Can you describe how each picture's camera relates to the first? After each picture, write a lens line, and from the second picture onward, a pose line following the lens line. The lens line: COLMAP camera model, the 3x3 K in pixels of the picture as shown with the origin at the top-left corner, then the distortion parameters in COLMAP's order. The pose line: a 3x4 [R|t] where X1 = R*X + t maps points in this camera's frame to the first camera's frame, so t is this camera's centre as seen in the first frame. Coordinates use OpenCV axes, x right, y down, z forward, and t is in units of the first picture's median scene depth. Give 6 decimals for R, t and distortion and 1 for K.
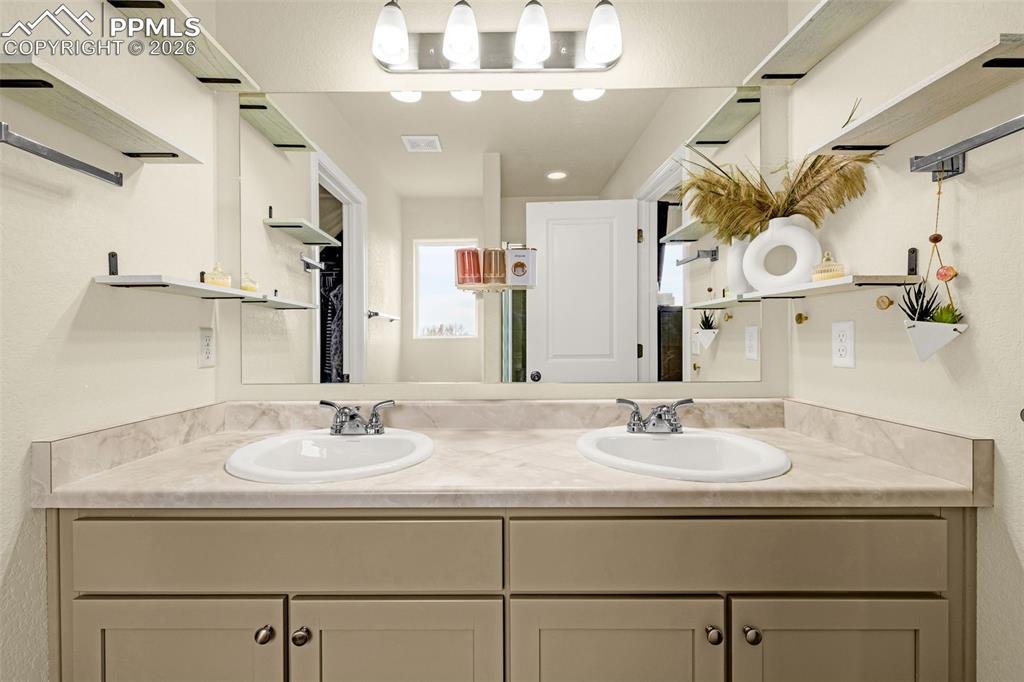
lens RADIAL K [[452.1, 0, 518.8], [0, 452.1, 341.6], [0, 0, 1]] dist [0.000611, -0.000209]
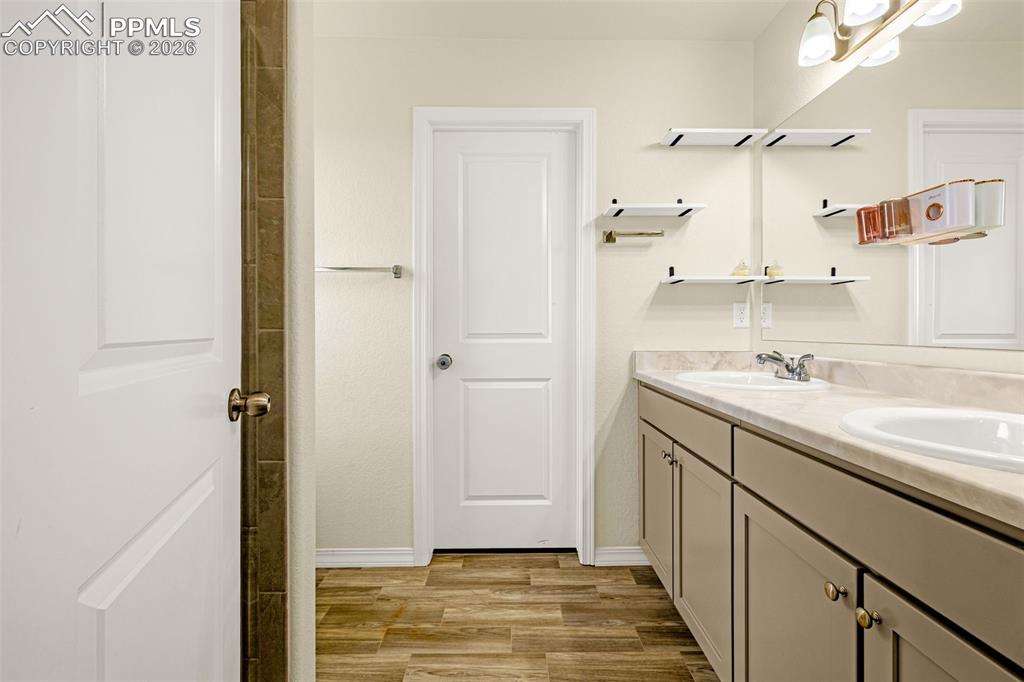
lens RADIAL K [[452.1, 0, 518.8], [0, 452.1, 341.6], [0, 0, 1]] dist [0.000611, -0.000209]
pose [[0.016556, 0.026888, -0.999501, 1.056062], [-0.004486, 0.999630, 0.026817, 0.080631], [0.999853, 0.004040, 0.016670, 0.251546]]
